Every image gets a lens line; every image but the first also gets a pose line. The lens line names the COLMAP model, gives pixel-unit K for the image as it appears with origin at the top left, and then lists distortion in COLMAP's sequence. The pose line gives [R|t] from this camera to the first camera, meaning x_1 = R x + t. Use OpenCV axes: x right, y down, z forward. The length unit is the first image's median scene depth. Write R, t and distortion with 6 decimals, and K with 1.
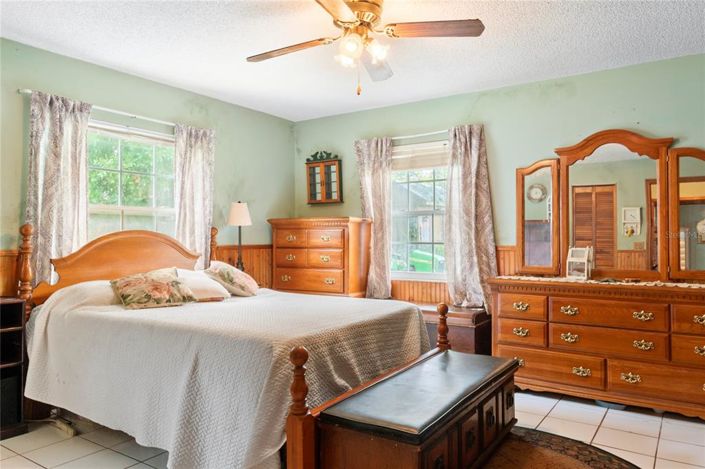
lens RADIAL K [[495.5, 0, 351.8], [0, 495.5, 233.9], [0, 0, 1]] dist [-0.001672, -0.004174]
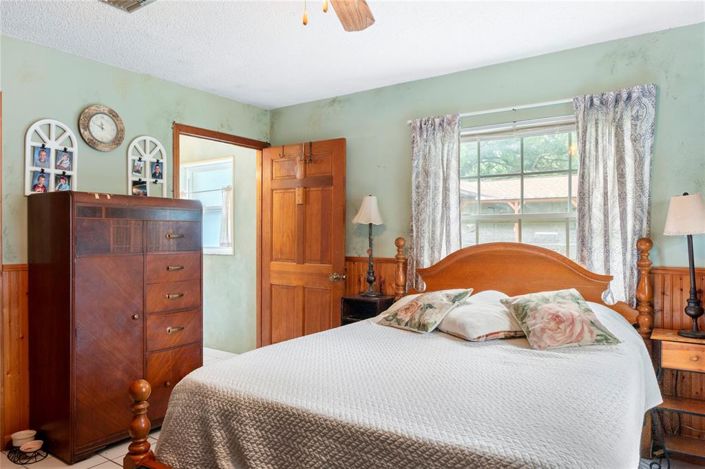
lens RADIAL K [[495.5, 0, 351.3], [0, 495.5, 233.5], [0, 0, 1]] dist [-0.001672, -0.004174]
pose [[-0.004001, -0.002564, -0.999989, 0.442952], [0.004108, 0.999988, -0.002580, -0.023681], [0.999984, -0.004118, -0.003990, 0.775682]]
